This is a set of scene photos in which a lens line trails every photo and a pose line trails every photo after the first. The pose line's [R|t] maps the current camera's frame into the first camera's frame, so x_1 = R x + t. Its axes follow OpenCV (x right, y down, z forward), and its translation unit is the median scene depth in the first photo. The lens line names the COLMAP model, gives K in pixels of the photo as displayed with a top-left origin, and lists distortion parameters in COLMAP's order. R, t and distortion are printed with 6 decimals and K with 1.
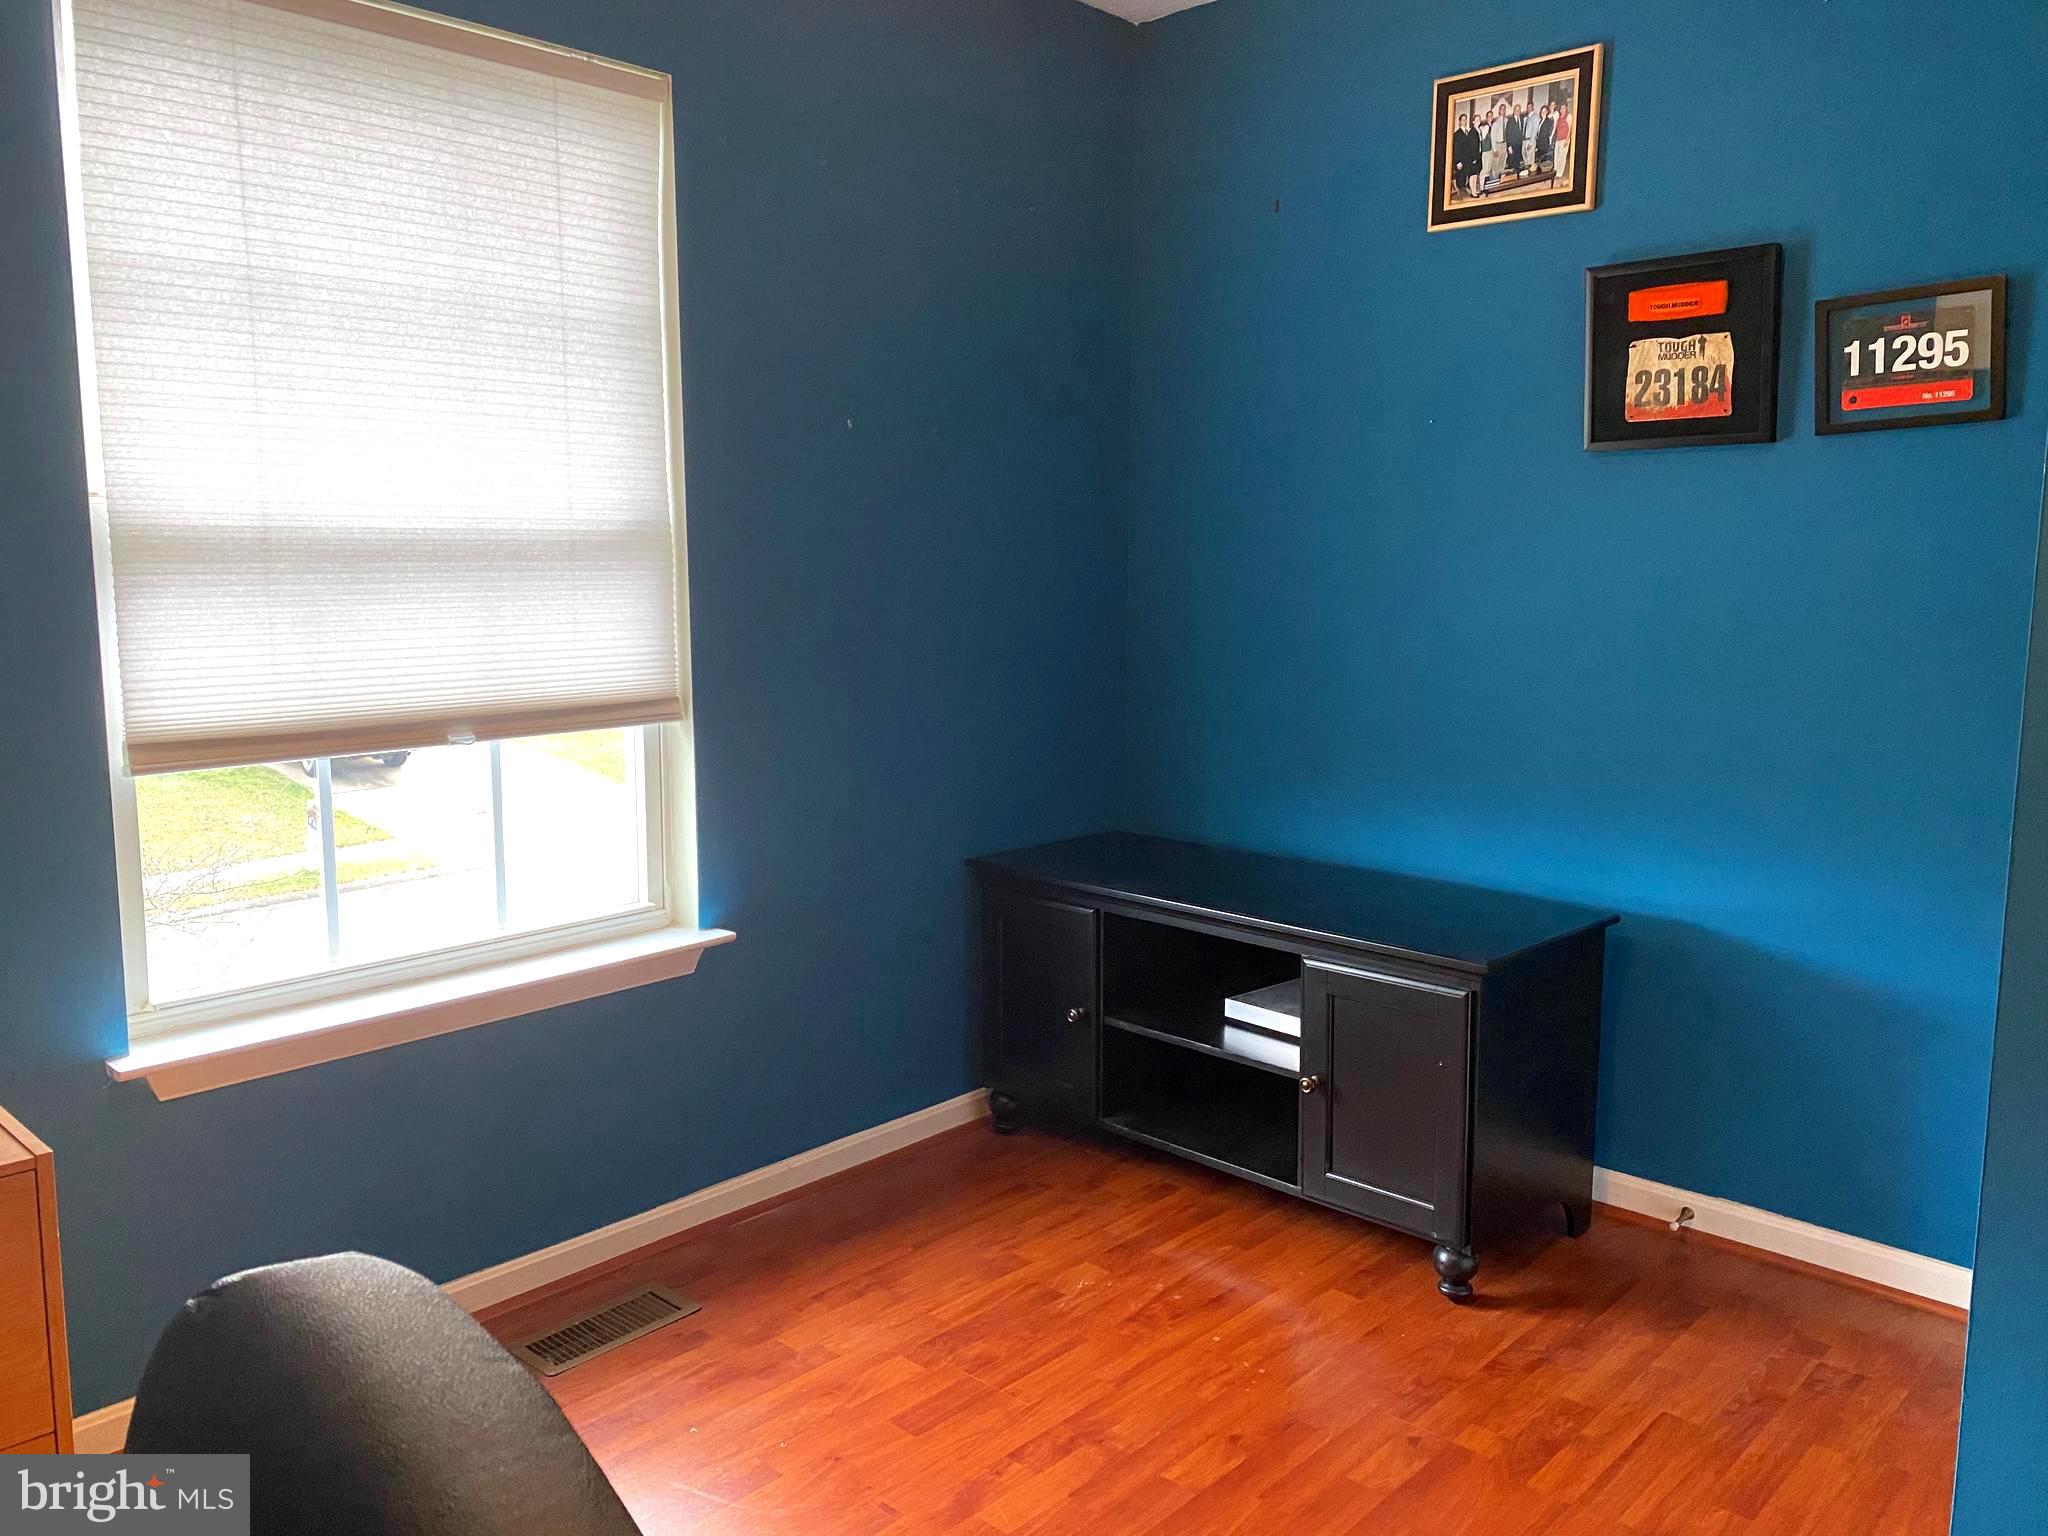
lens RADIAL K [[1581.0, 0, 1042.2], [0, 1581.0, 771.5], [0, 0, 1]] dist [0.042916, -0.026866]
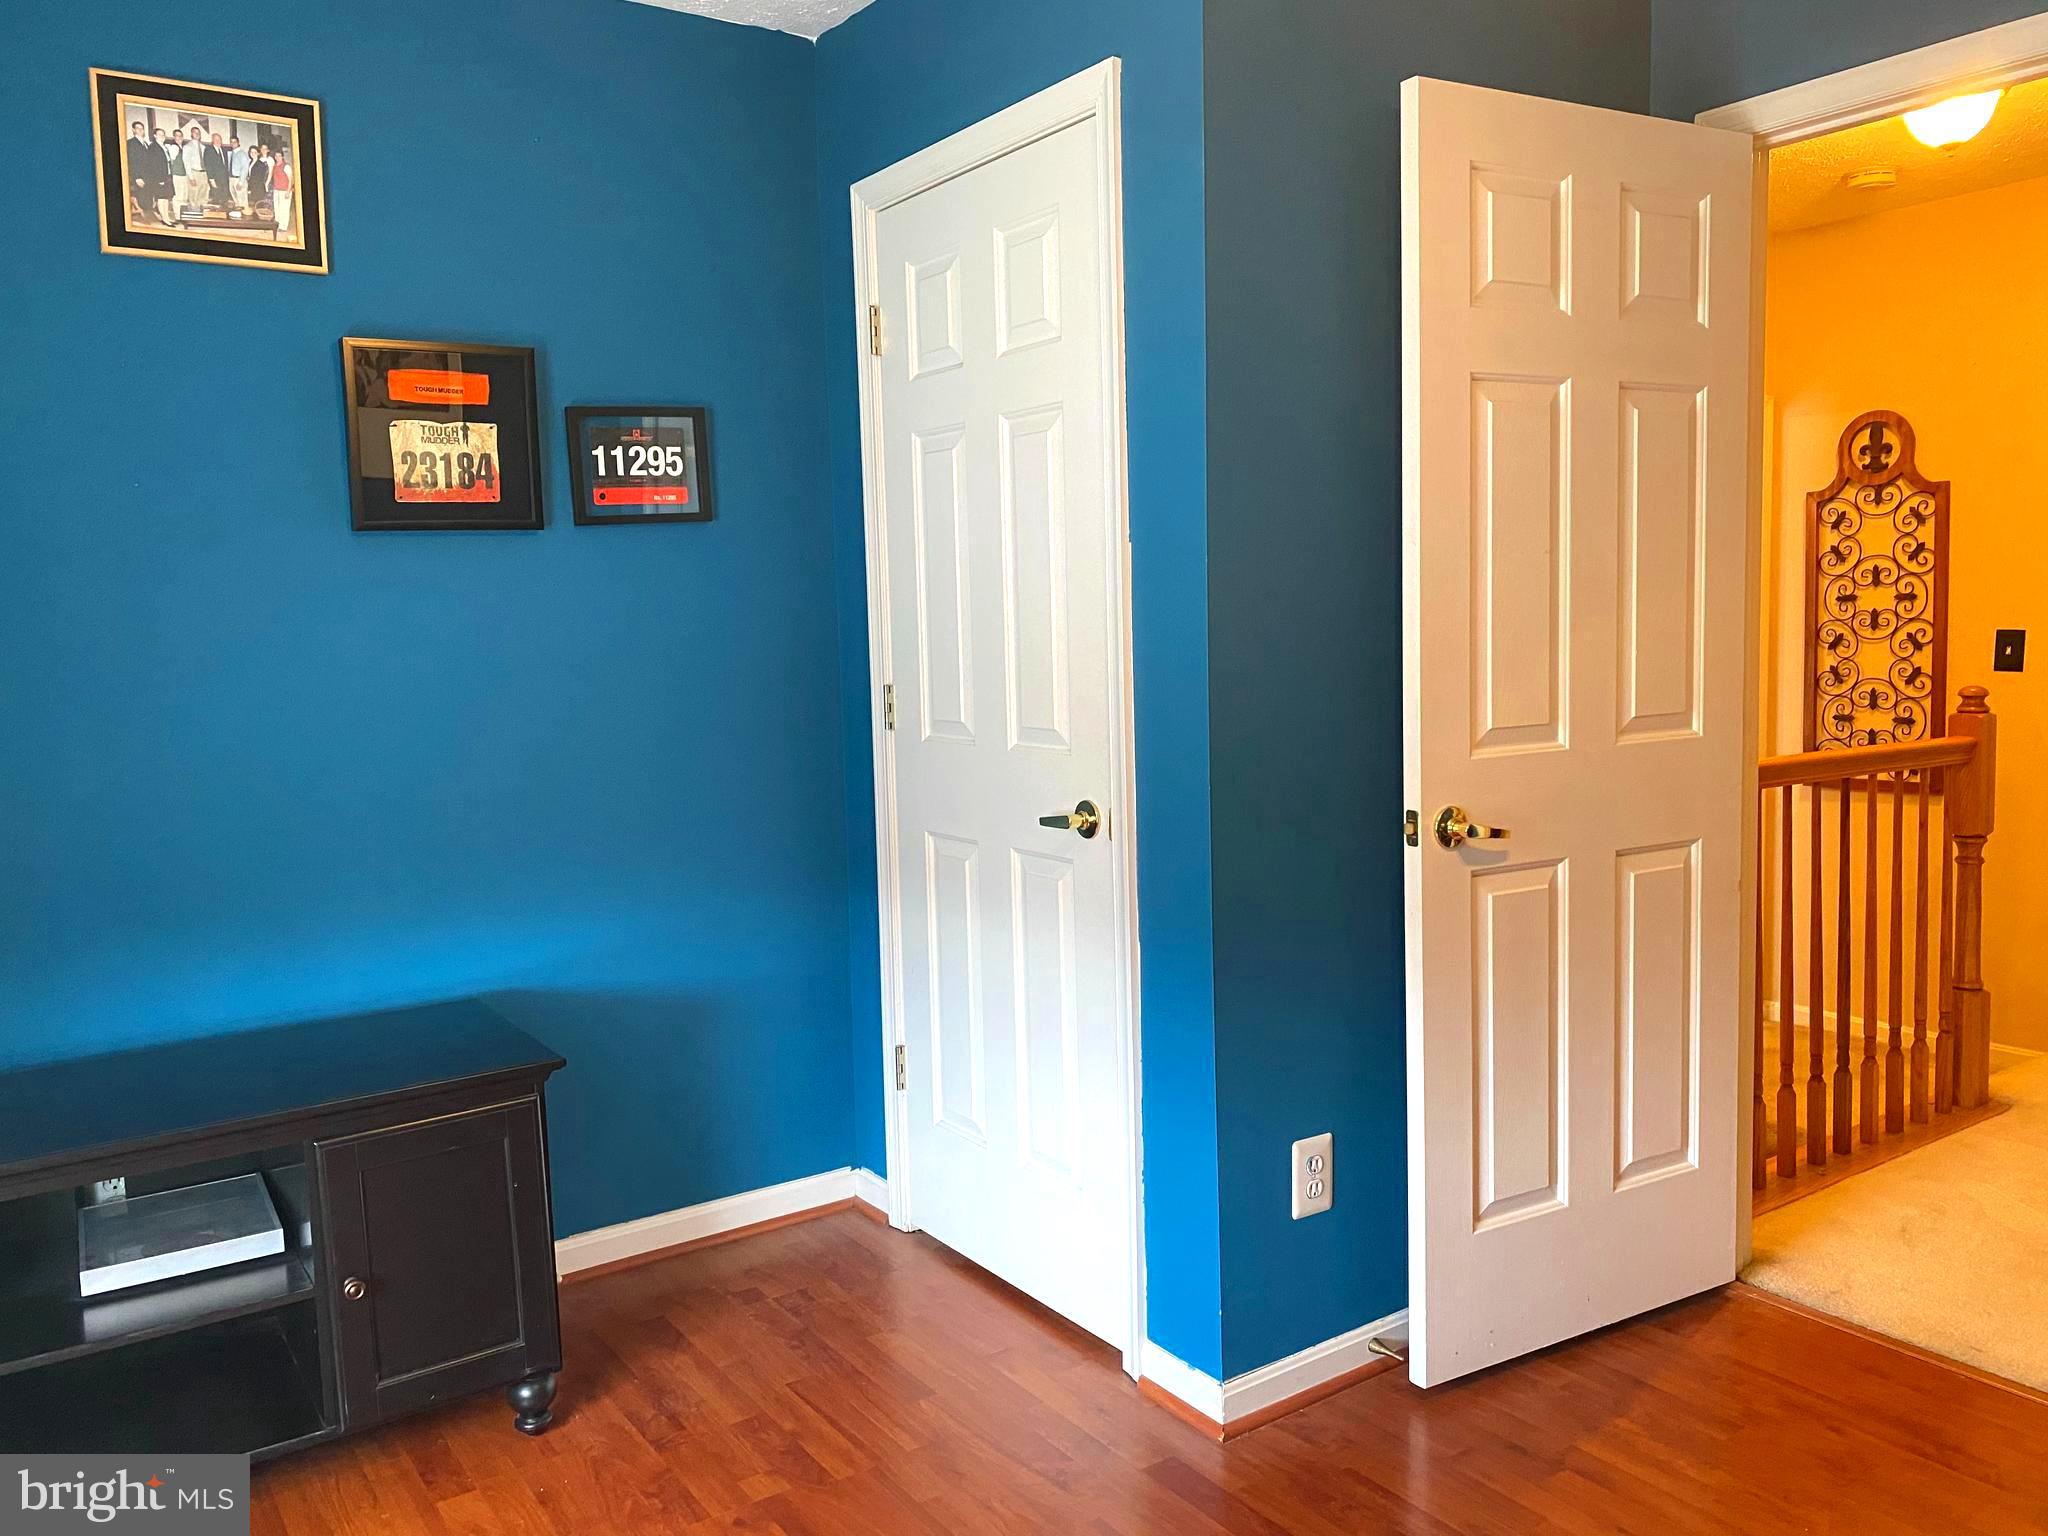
lens RADIAL K [[1581.0, 0, 1042.2], [0, 1581.0, 771.5], [0, 0, 1]] dist [0.042916, -0.026866]
pose [[0.219049, -0.114852, 0.968931, -0.522137], [0.166123, 0.982939, 0.078956, -0.070963], [-0.961468, 0.143667, 0.234392, 0.428609]]
